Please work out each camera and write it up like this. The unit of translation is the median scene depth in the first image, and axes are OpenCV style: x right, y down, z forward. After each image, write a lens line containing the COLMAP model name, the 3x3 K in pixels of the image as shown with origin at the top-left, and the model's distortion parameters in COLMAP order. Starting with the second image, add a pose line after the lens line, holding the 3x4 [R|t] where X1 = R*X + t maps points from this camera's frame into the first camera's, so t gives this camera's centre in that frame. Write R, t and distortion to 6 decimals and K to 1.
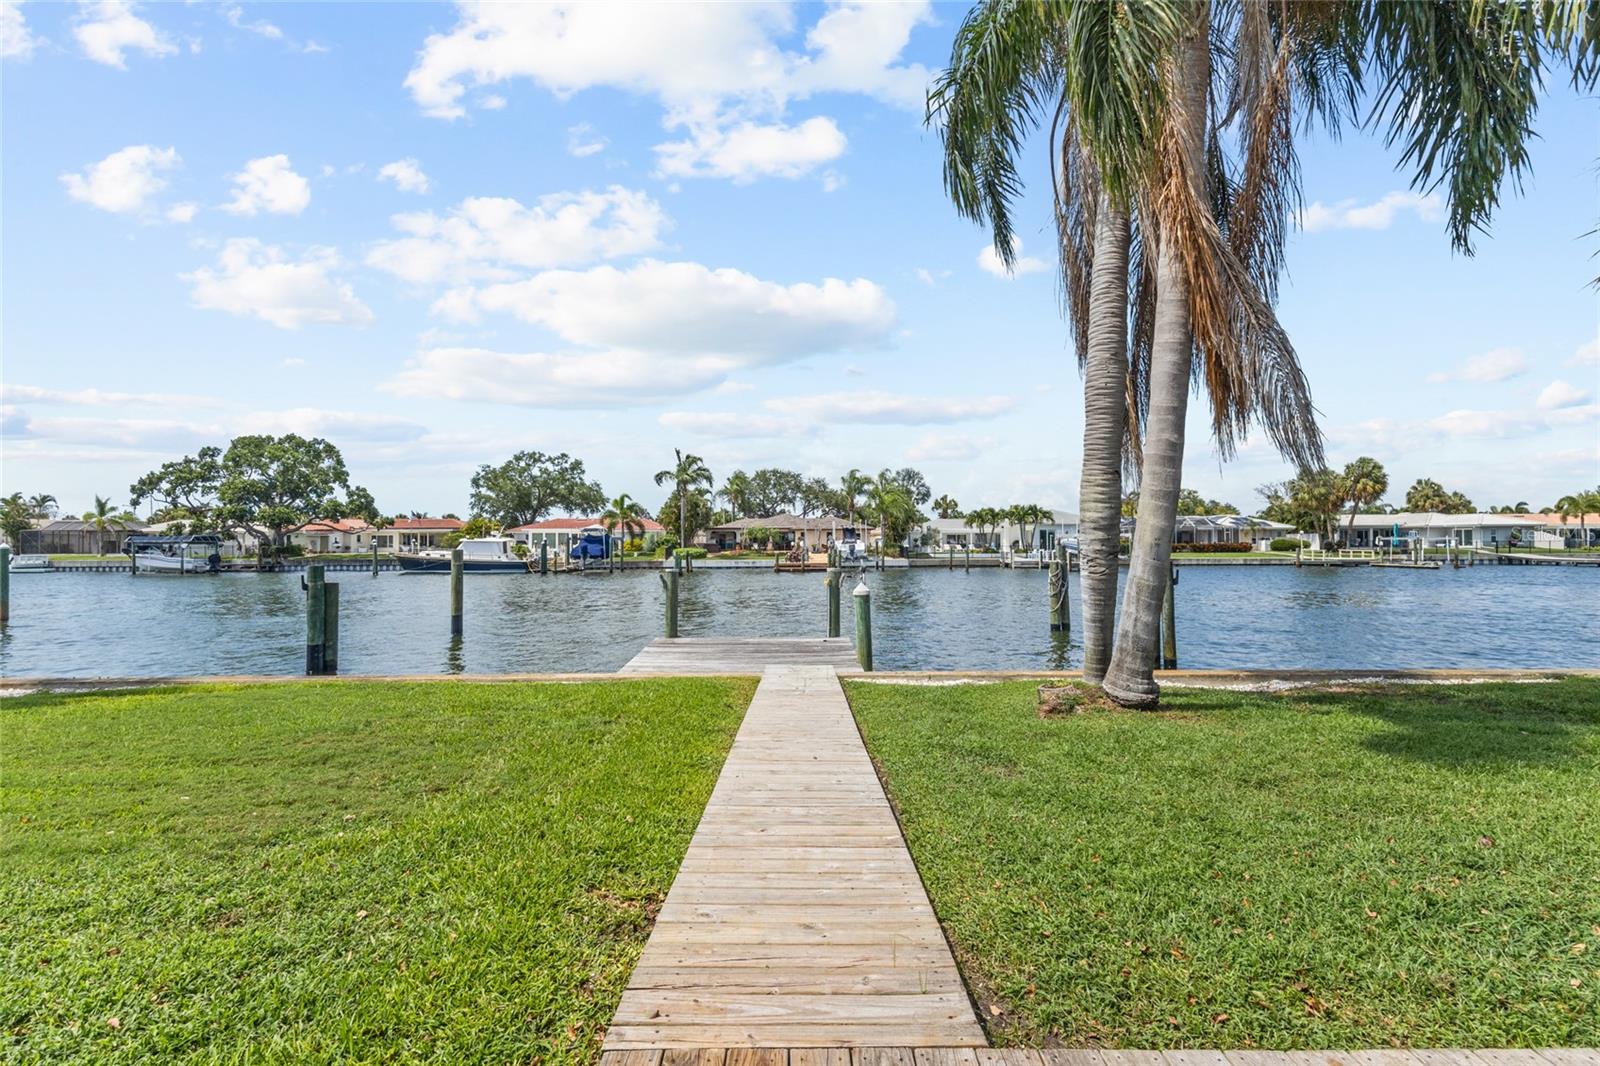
lens RADIAL K [[741.5, 0, 797.9], [0, 741.5, 536.3], [0, 0, 1]] dist [0.003402, 0.000114]
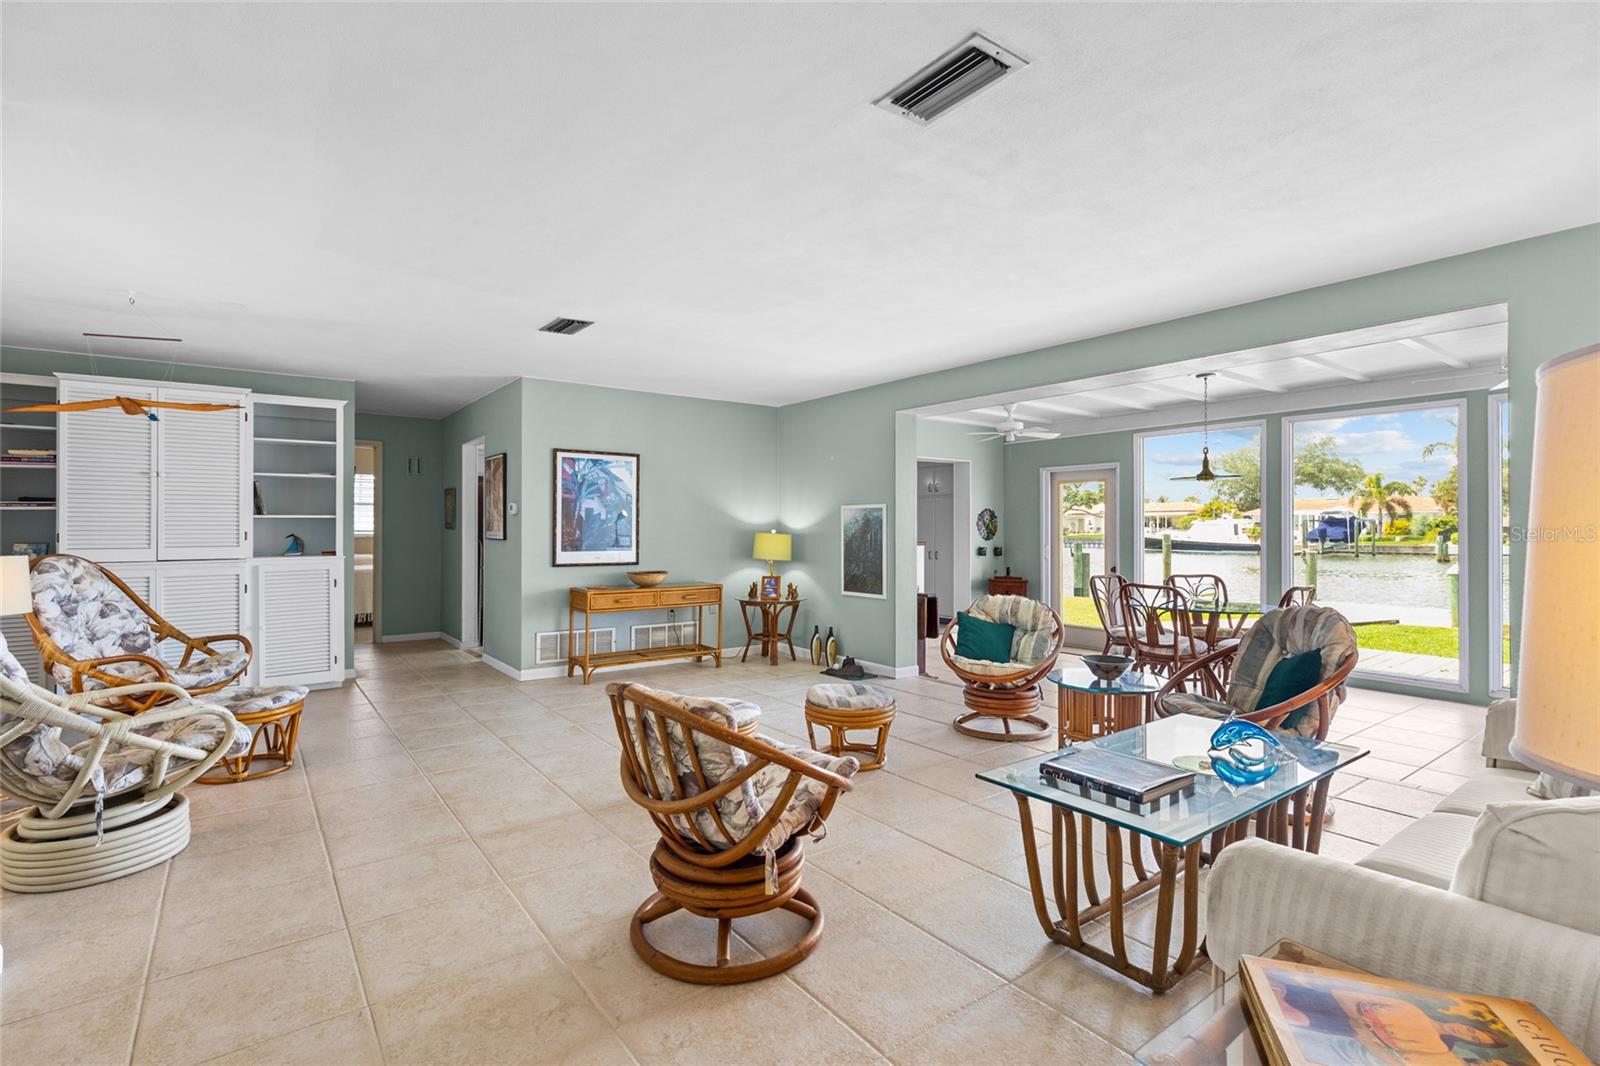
lens RADIAL K [[741.5, 0, 796.9], [0, 741.5, 528.5], [0, 0, 1]] dist [0.003402, 0.000114]
pose [[0.595606, 0.004971, -0.803261, 0.069480], [0.008260, 0.999890, 0.012312, -0.004236], [0.803234, -0.013968, 0.595500, -0.110403]]
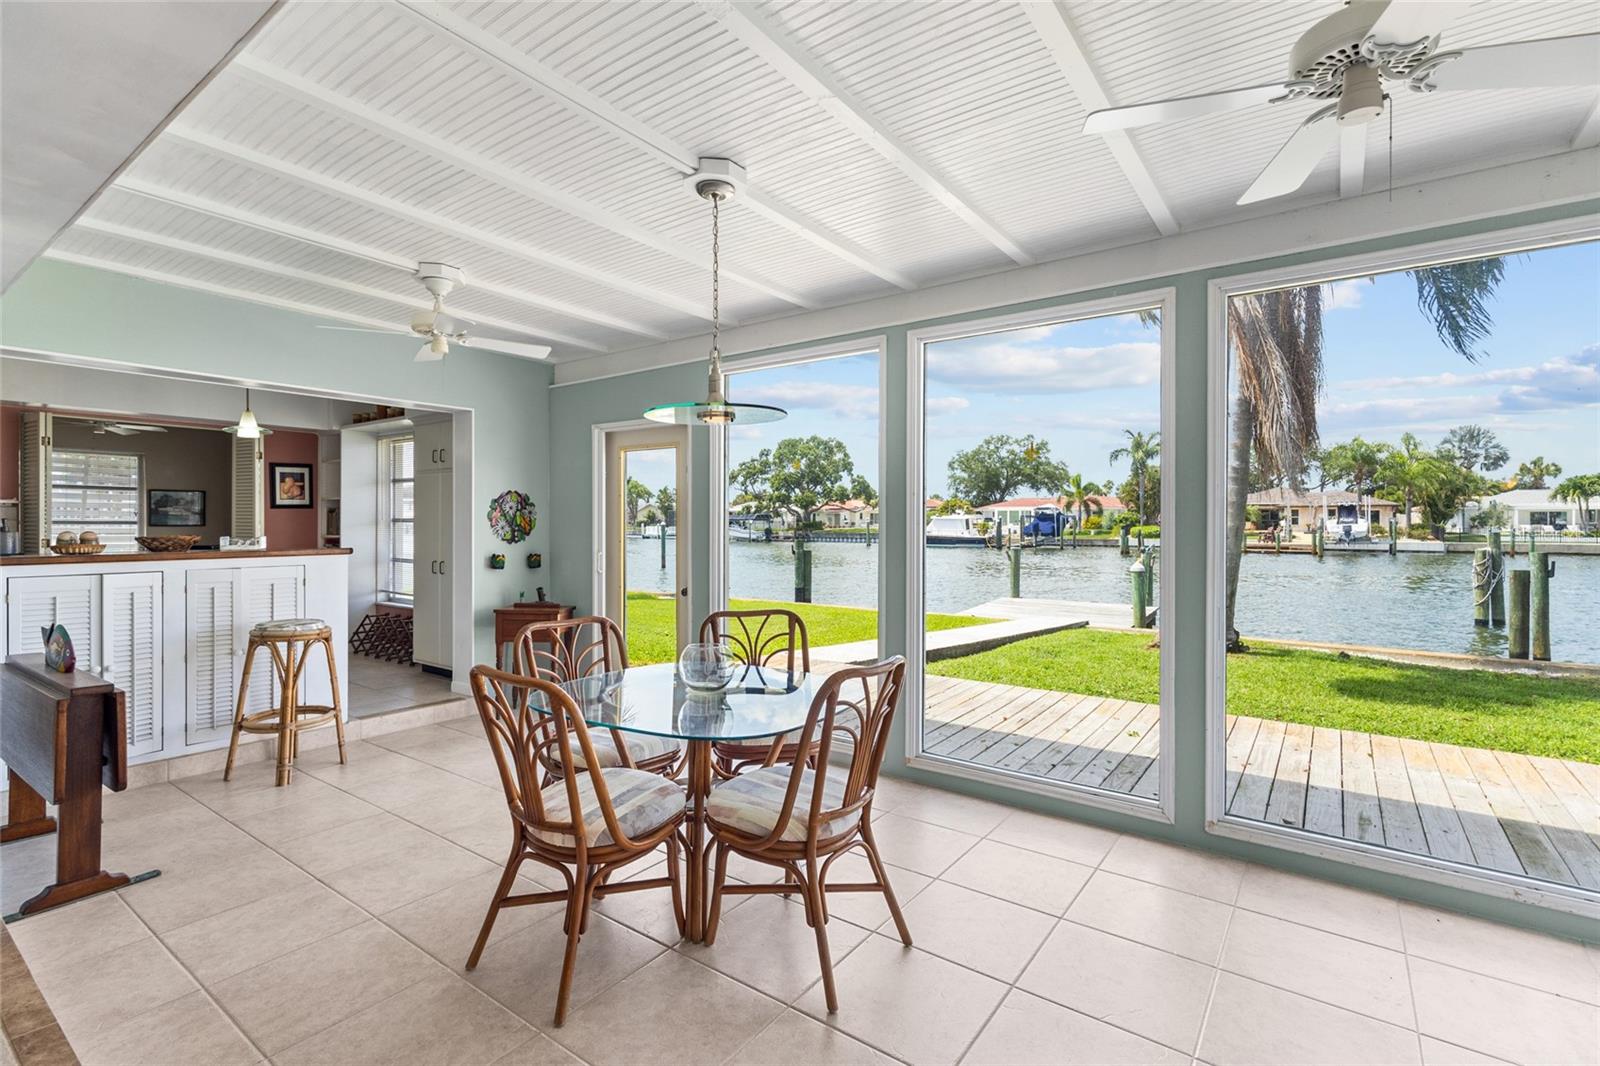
lens RADIAL K [[741.5, 0, 804.9], [0, 741.5, 522.0], [0, 0, 1]] dist [0.003402, 0.000114]
pose [[0.811470, 0.005496, -0.584369, 0.057177], [0.002405, 0.999916, 0.012745, -0.003532], [0.584390, -0.011747, 0.811388, -0.056537]]
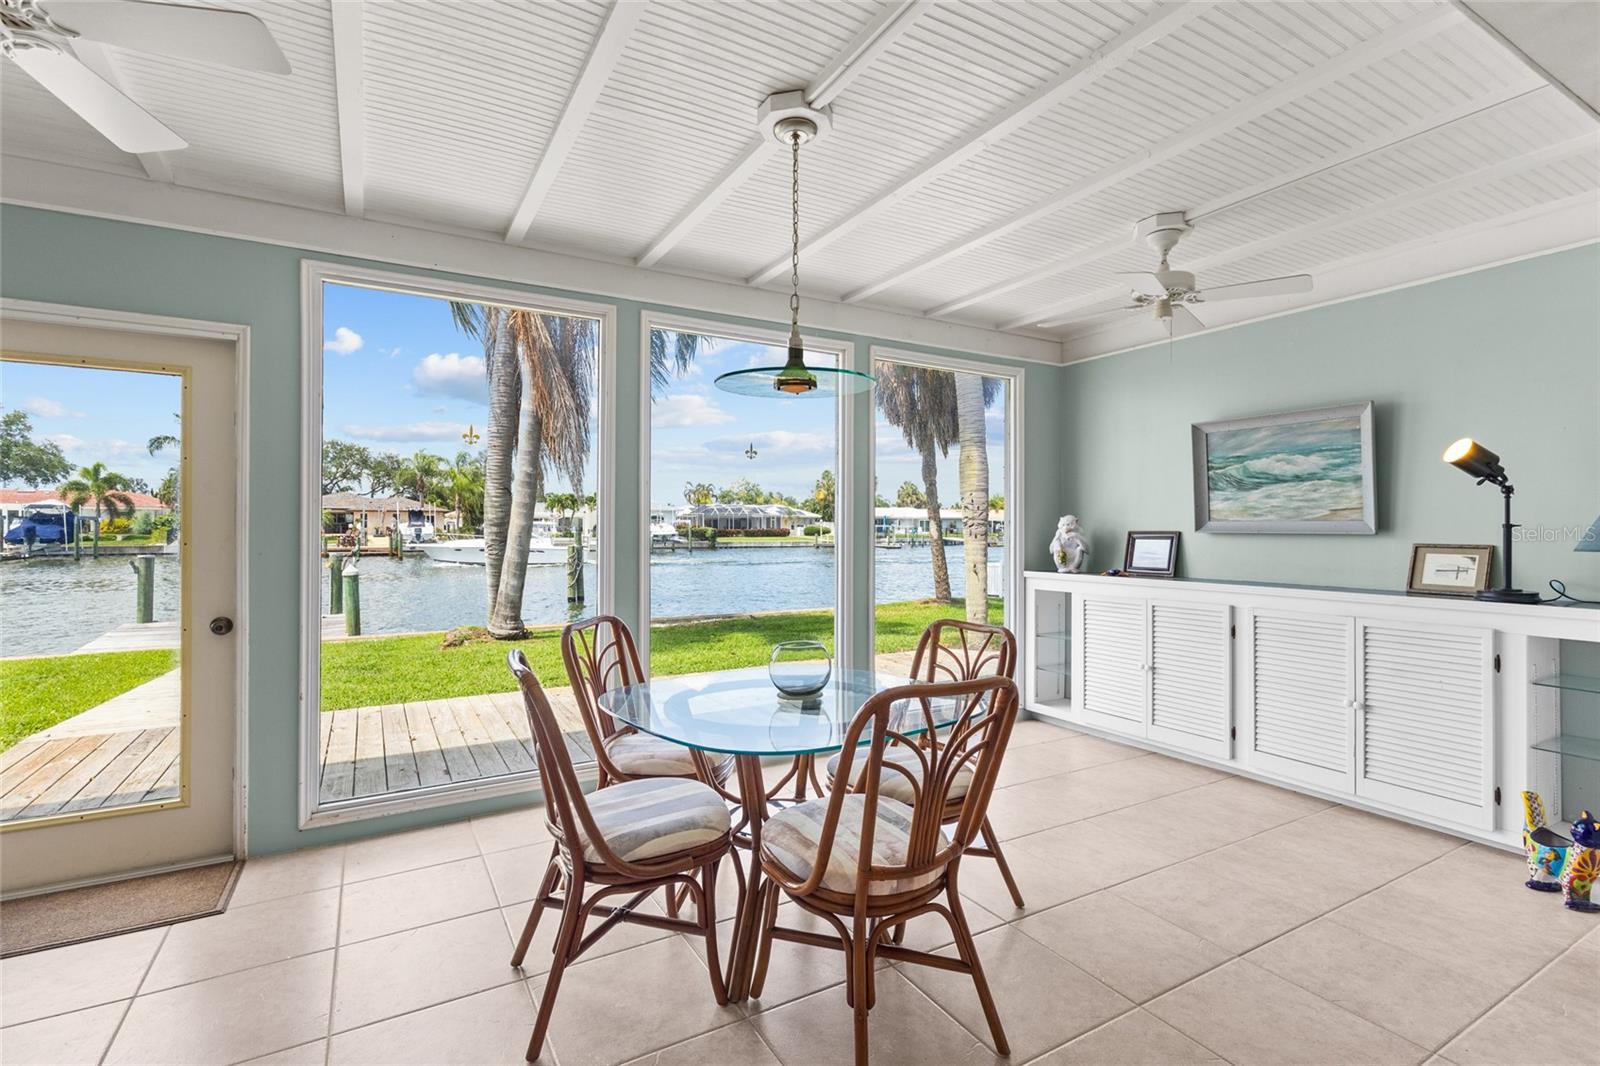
lens RADIAL K [[741.5, 0, 792.4], [0, 741.5, 529.2], [0, 0, 1]] dist [0.003402, 0.000114]
pose [[0.869807, 0.007028, 0.493342, 0.017935], [-0.013477, 0.999864, 0.009518, -0.002277], [-0.493208, -0.014928, 0.869784, -0.058312]]
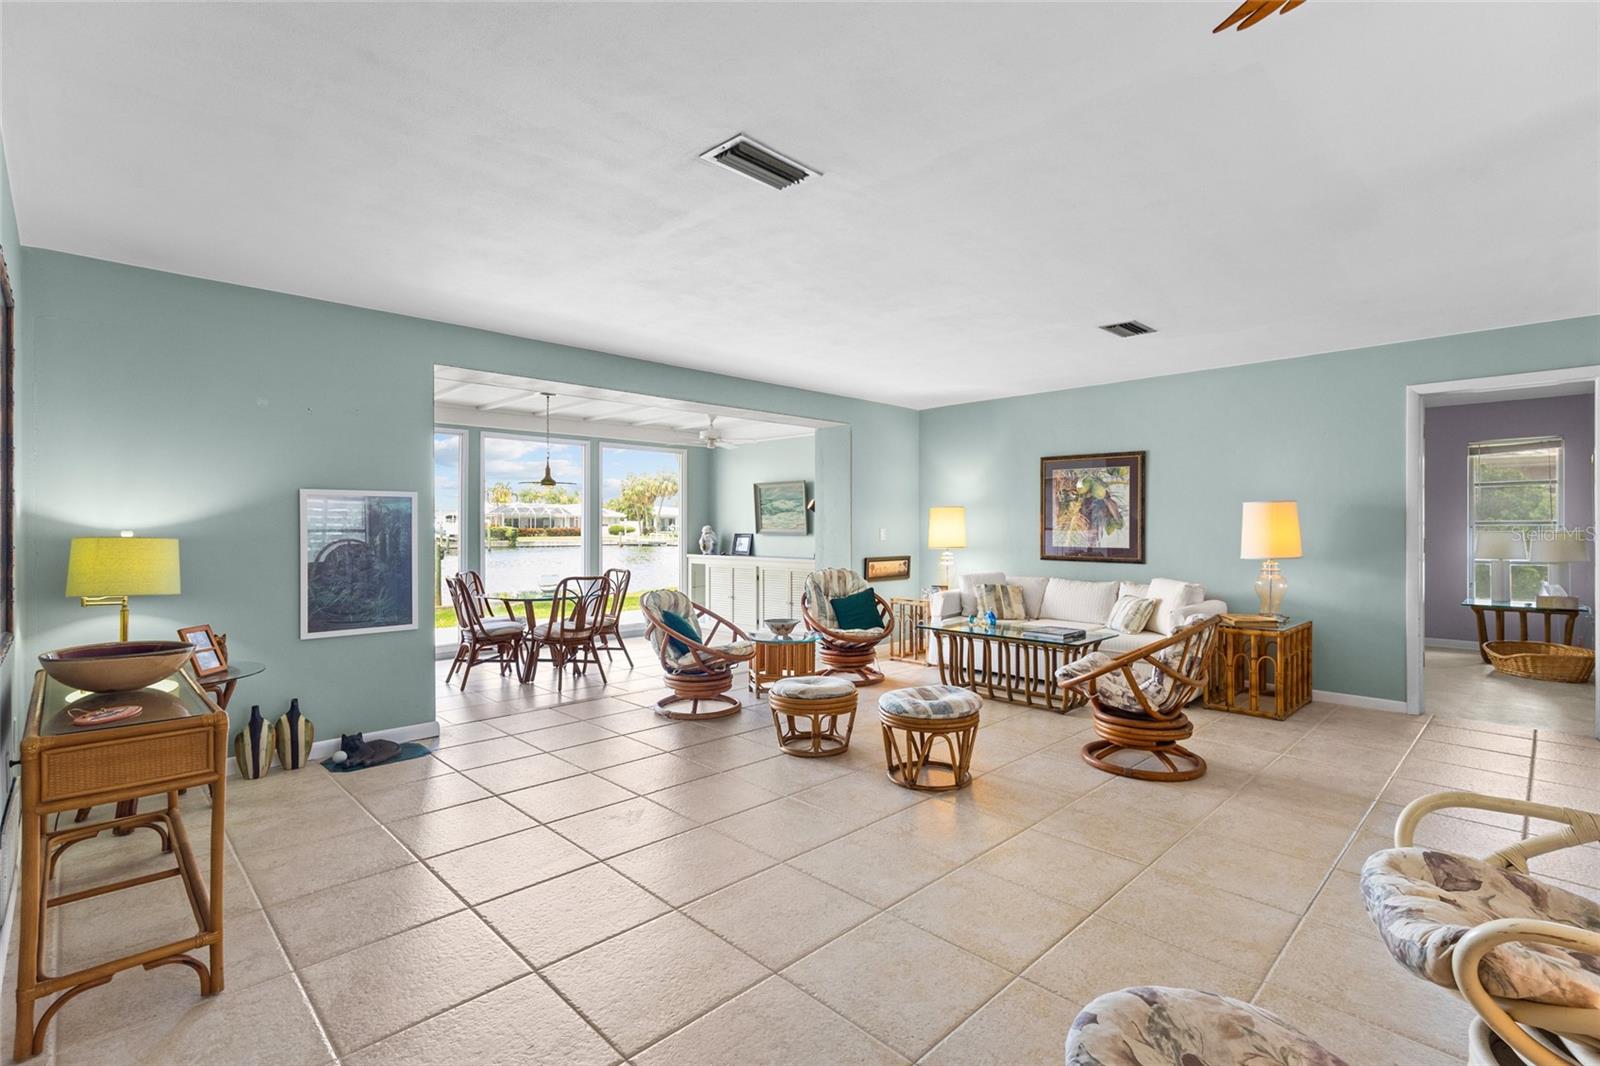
lens RADIAL K [[741.5, 0, 792.0], [0, 741.5, 524.6], [0, 0, 1]] dist [0.003402, 0.000114]
pose [[0.718681, 0.006427, 0.695310, -0.006951], [-0.011349, 0.999932, 0.002489, -0.003803], [-0.695247, -0.009680, 0.718706, -0.114503]]
